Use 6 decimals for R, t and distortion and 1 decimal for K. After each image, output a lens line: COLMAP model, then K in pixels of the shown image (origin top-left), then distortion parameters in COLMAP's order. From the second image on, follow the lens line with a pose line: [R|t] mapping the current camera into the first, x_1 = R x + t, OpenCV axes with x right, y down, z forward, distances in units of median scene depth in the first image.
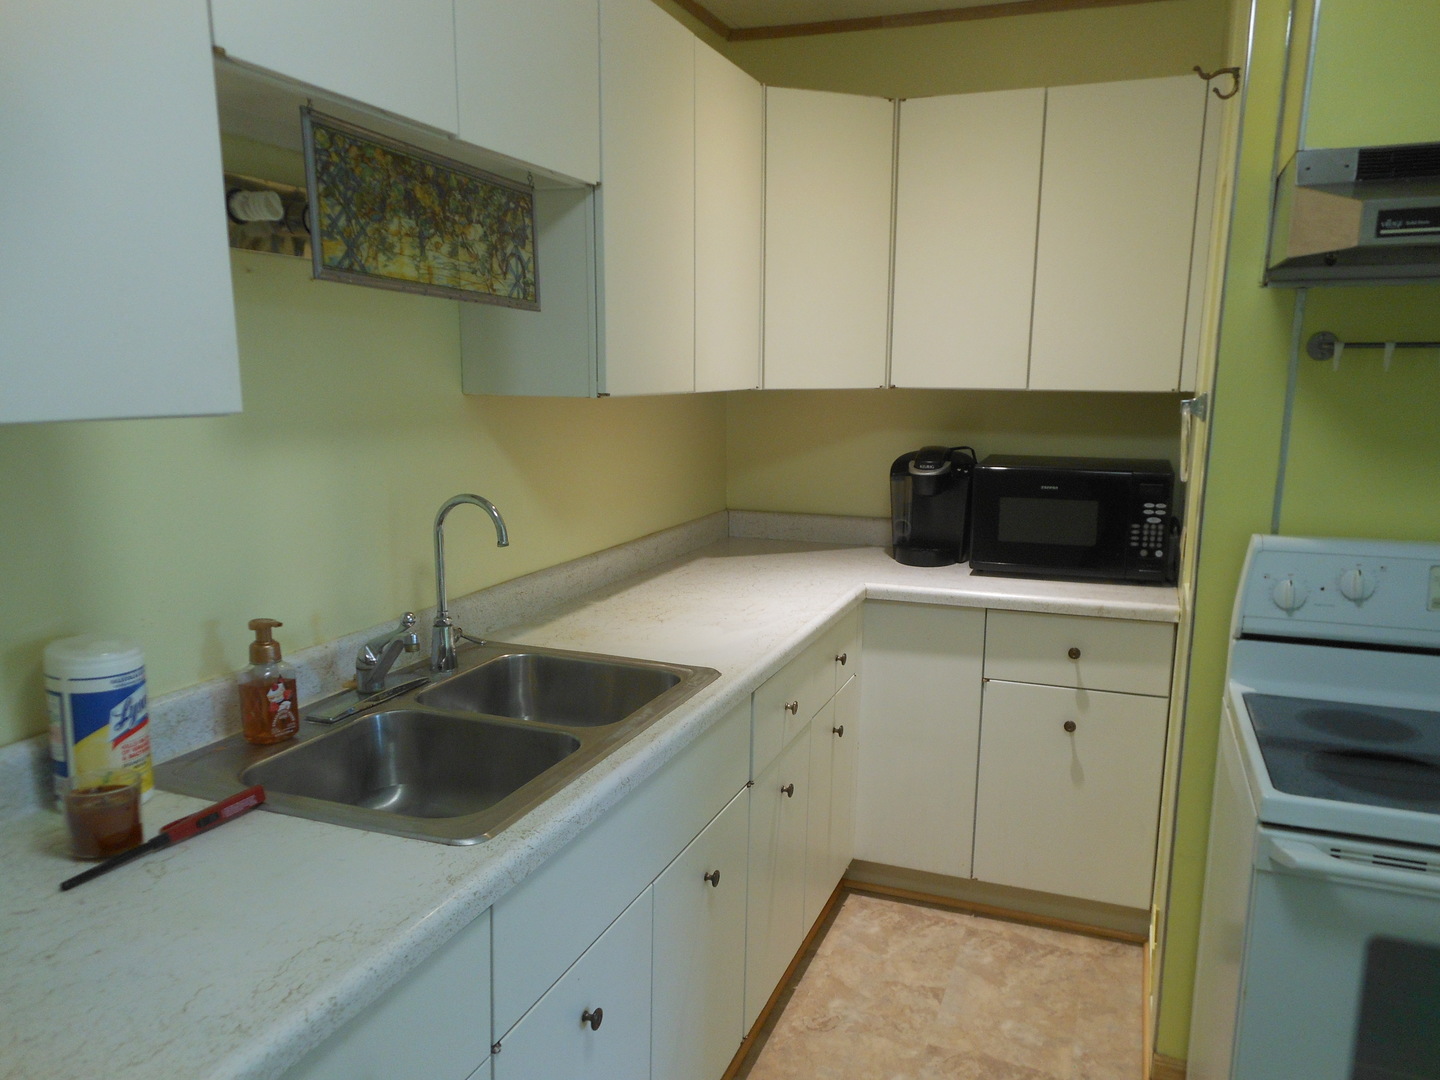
lens RADIAL K [[1071.5, 0, 724.5], [0, 1071.5, 568.2], [0, 0, 1]] dist [0.046017, -0.023776]
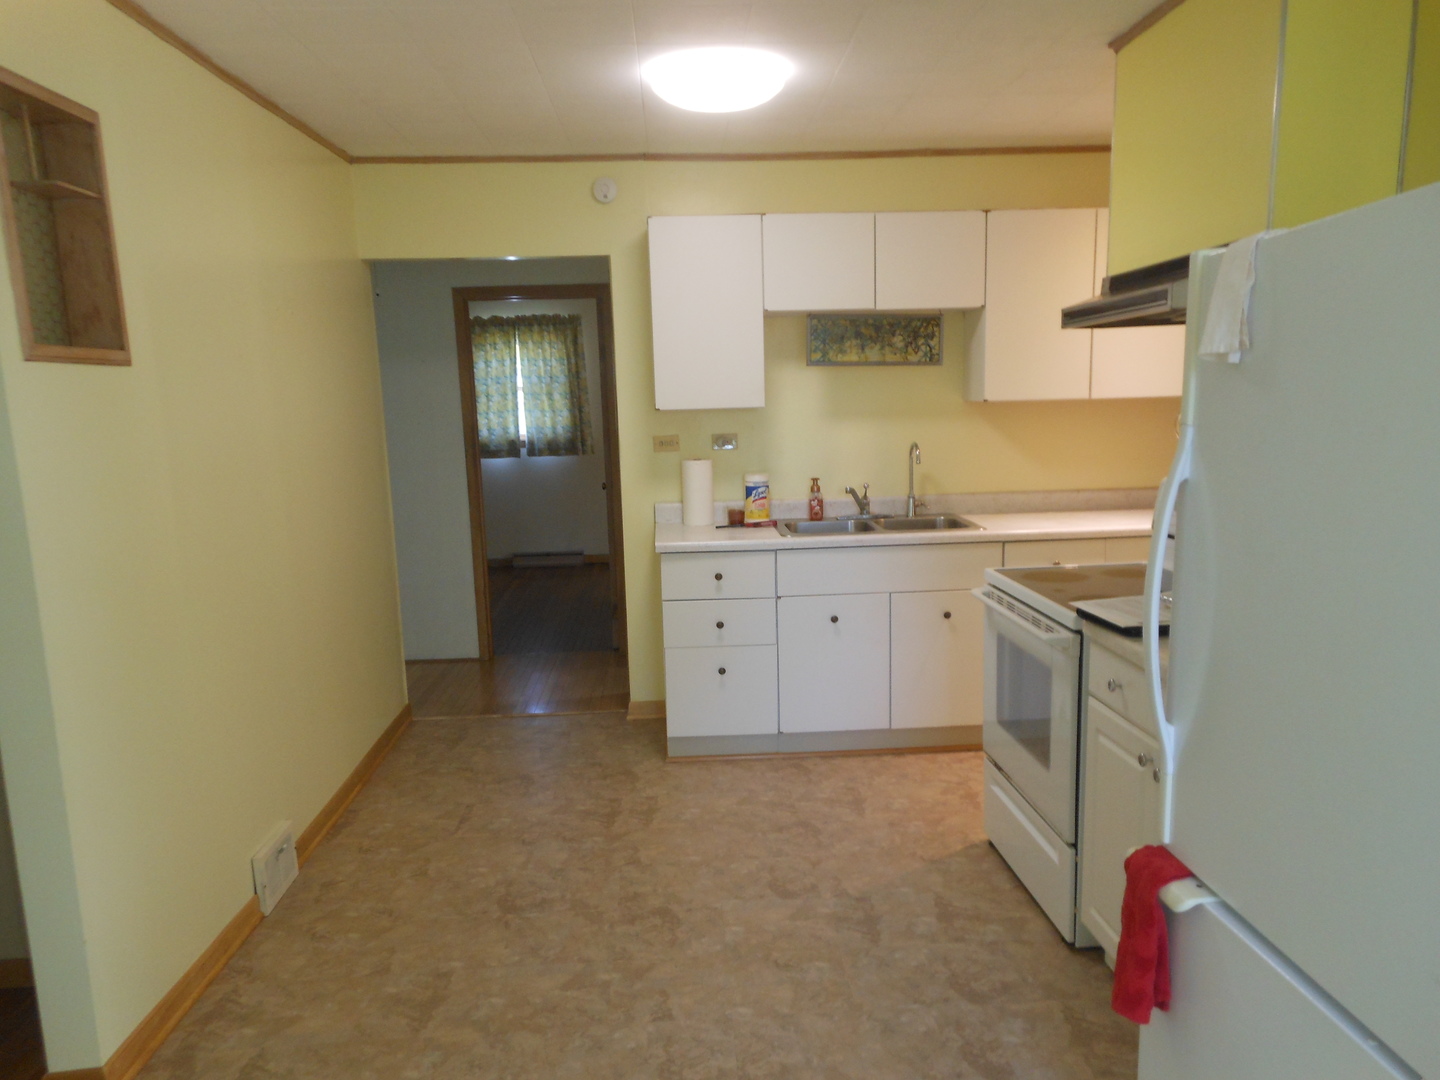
lens RADIAL K [[1071.5, 0, 724.4], [0, 1071.5, 541.9], [0, 0, 1]] dist [0.046017, -0.023776]
pose [[0.404505, 0.106334, -0.908333, 2.117152], [-0.142550, 0.988409, 0.052226, 0.101104], [0.903358, 0.108357, 0.414974, -0.419752]]
